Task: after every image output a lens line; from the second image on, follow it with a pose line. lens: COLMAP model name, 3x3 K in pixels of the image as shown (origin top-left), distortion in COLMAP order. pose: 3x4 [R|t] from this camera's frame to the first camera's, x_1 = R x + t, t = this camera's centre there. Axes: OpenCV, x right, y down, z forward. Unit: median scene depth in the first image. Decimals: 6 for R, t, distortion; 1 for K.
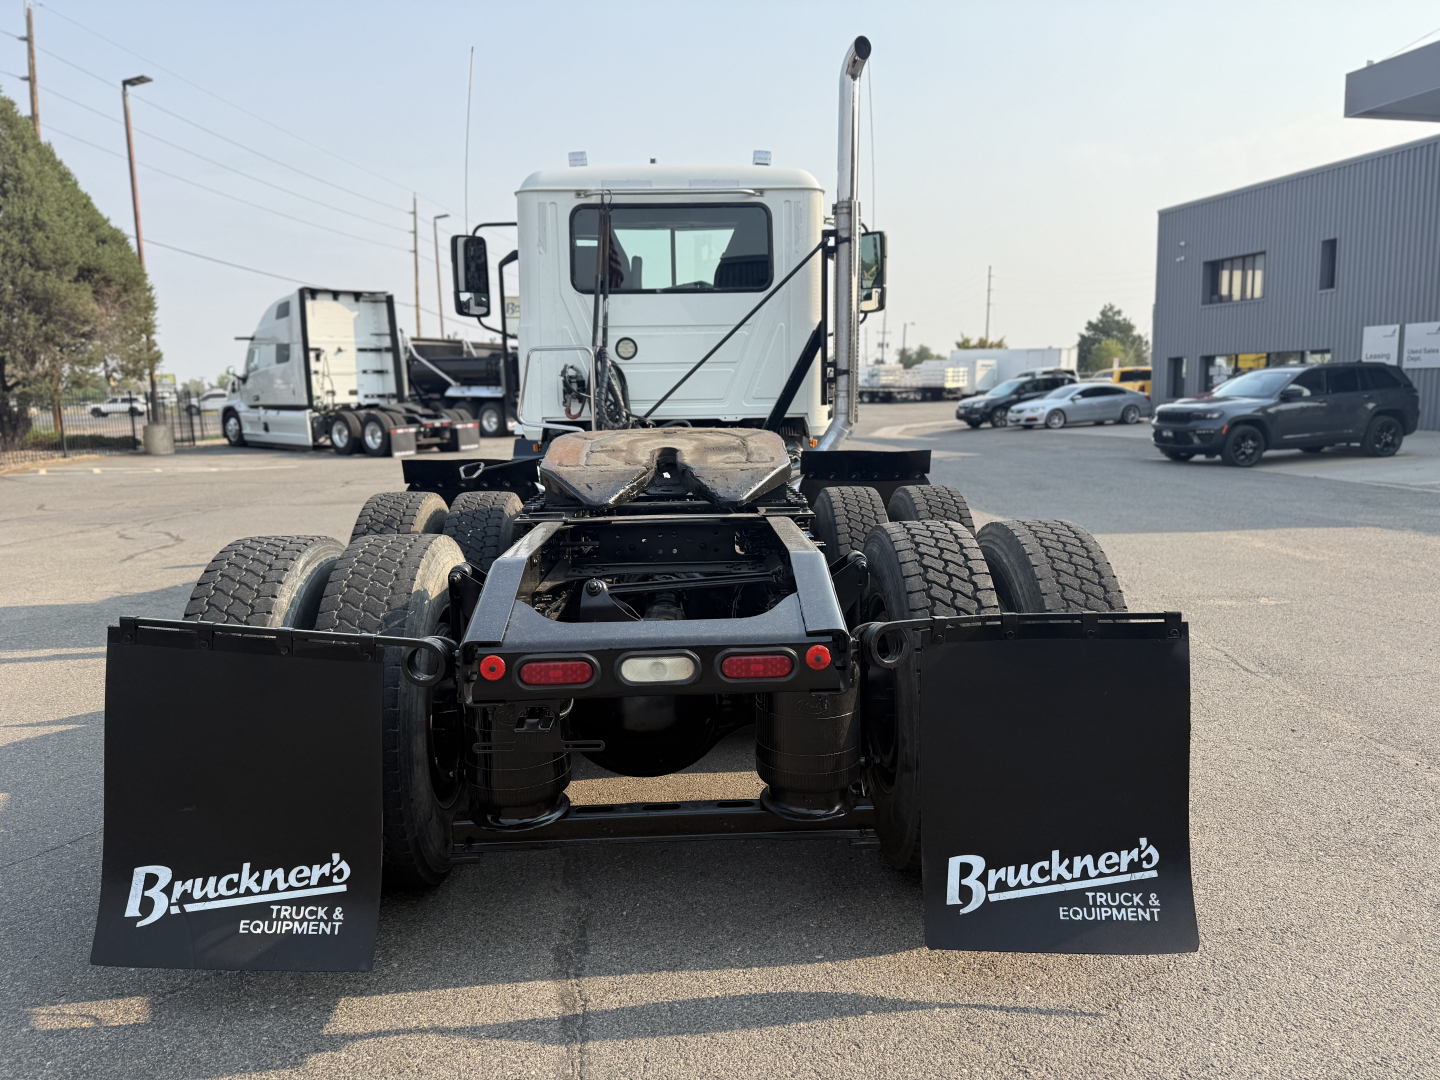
lens RADIAL K [[1007.5, 0, 717.3], [0, 1007.5, 542.5], [0, 0, 1]] dist [0.056507, -0.064537]
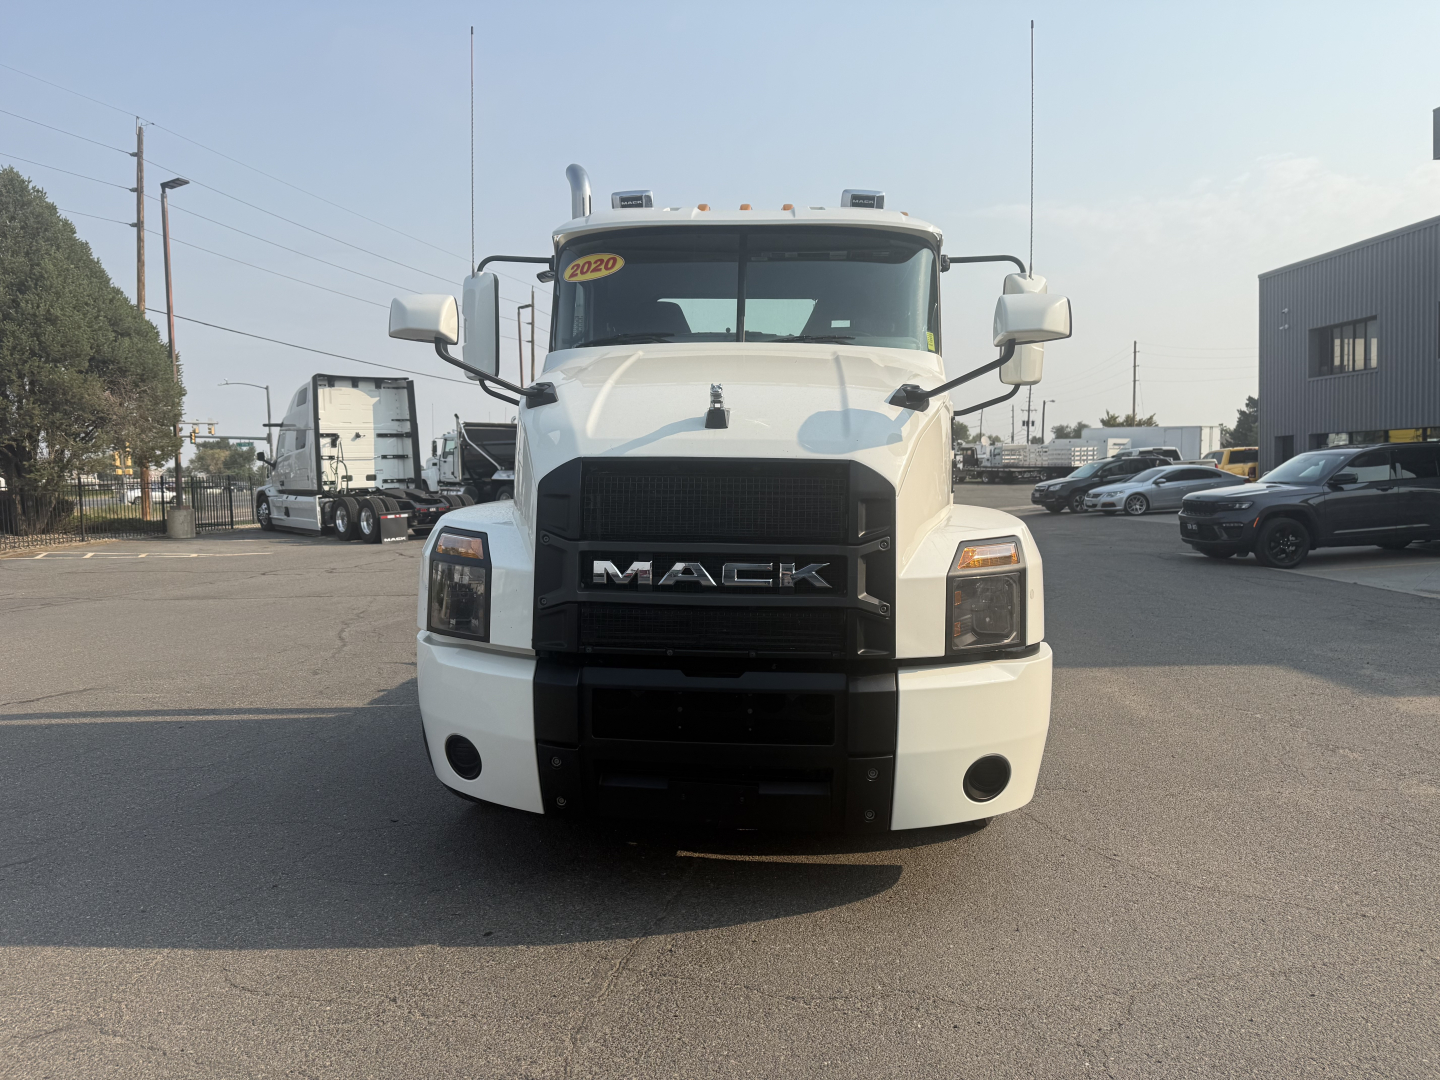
lens RADIAL K [[1007.5, 0, 717.3], [0, 1007.5, 542.5], [0, 0, 1]] dist [0.056507, -0.064537]
pose [[0.987902, 0.008669, -0.154839, 0.133488], [-0.020700, 0.996873, -0.076257, -0.015048], [0.153694, 0.078540, 0.984992, 0.075146]]
